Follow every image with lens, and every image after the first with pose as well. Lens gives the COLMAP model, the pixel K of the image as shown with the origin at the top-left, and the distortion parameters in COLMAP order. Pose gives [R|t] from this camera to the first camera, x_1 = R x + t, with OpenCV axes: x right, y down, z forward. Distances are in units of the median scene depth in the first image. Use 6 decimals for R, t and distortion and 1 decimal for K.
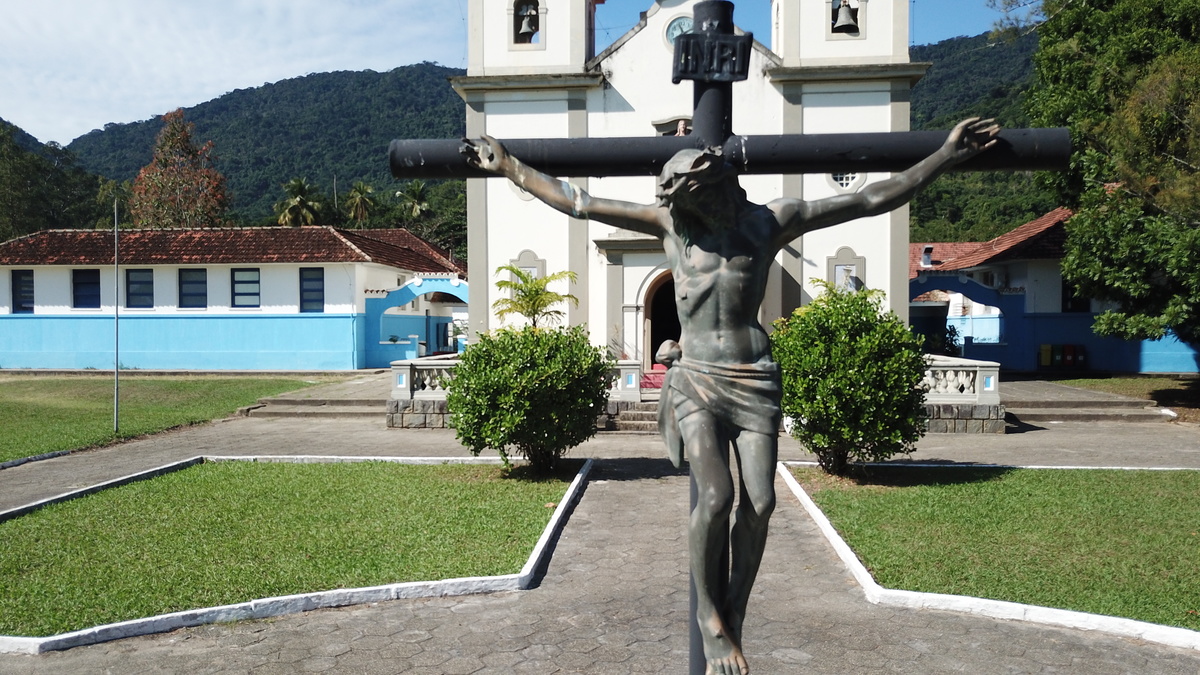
lens RADIAL K [[919.6, 0, 584.6], [0, 919.6, 348.7], [0, 0, 1]] dist [0.024140, -0.037824]
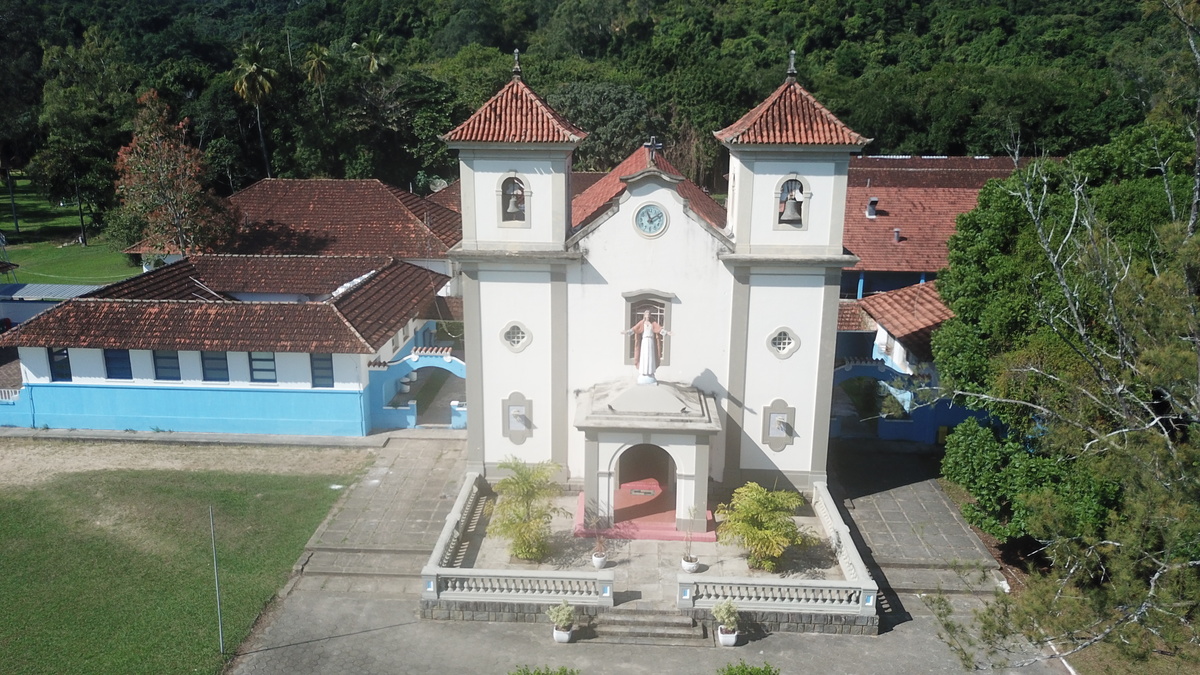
lens RADIAL K [[919.6, 0, 585.7], [0, 919.6, 350.1], [0, 0, 1]] dist [0.024140, -0.037824]
pose [[0.998906, -0.006506, 0.046310, -0.027744], [-0.004886, 0.970337, 0.241707, -0.455597], [-0.046509, -0.241669, 0.969244, -0.146262]]
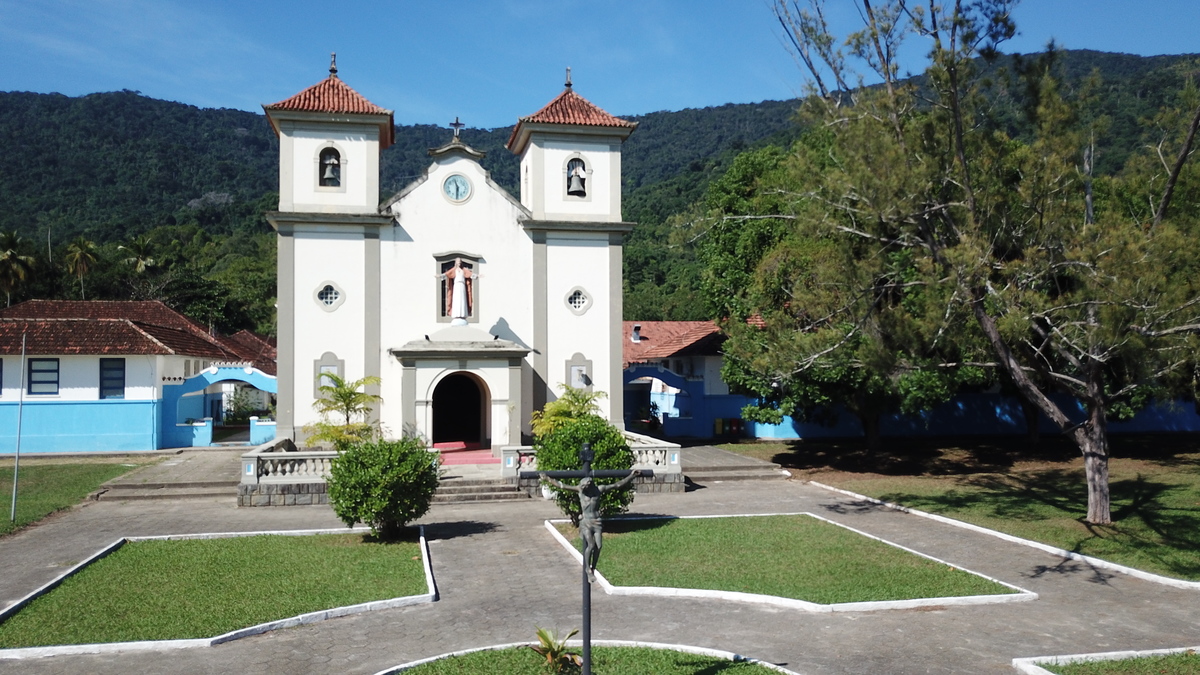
lens RADIAL K [[919.6, 0, 583.1], [0, 919.6, 348.1], [0, 0, 1]] dist [0.024140, -0.037824]
pose [[0.956732, 0.005623, 0.290916, -0.097589], [0.009748, 0.998633, -0.051359, -0.047304], [-0.290807, 0.051972, 0.955369, -0.276353]]
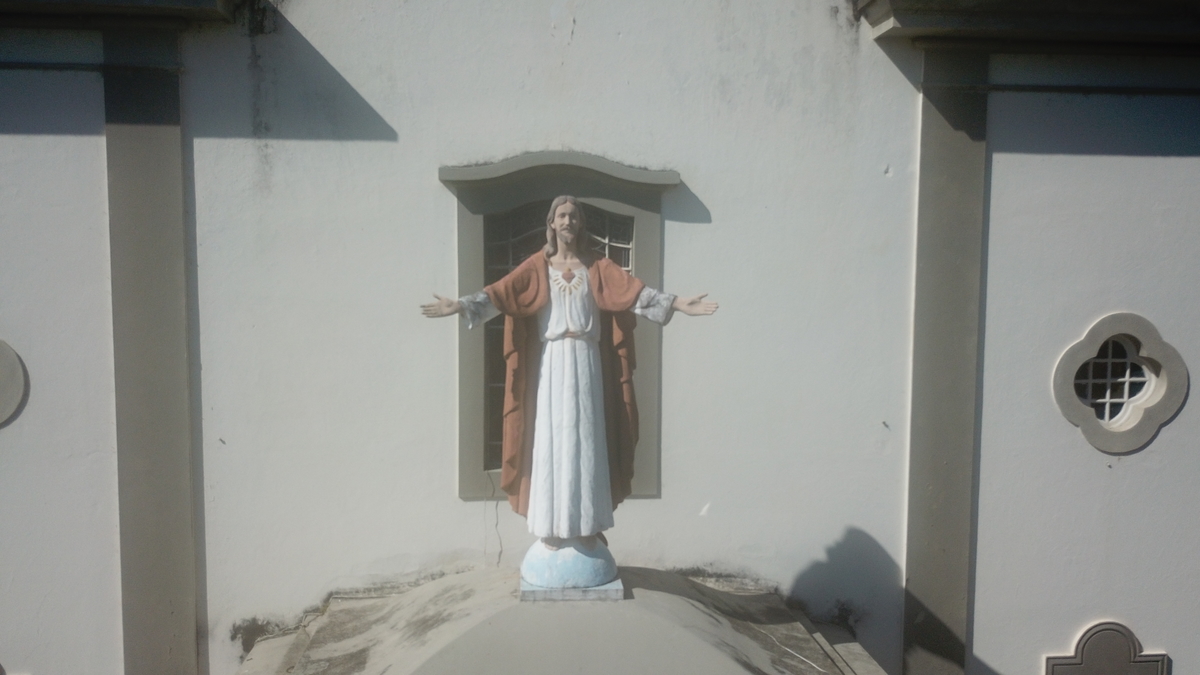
lens RADIAL K [[920.6, 0, 587.9], [0, 920.6, 341.8], [0, 0, 1]] dist [0.003343, 0.000863]
pose [[0.984635, -0.006887, 0.174489, 0.067124], [-0.002969, 0.998417, 0.056162, -0.211633], [-0.174599, -0.055817, 0.983056, 0.729143]]
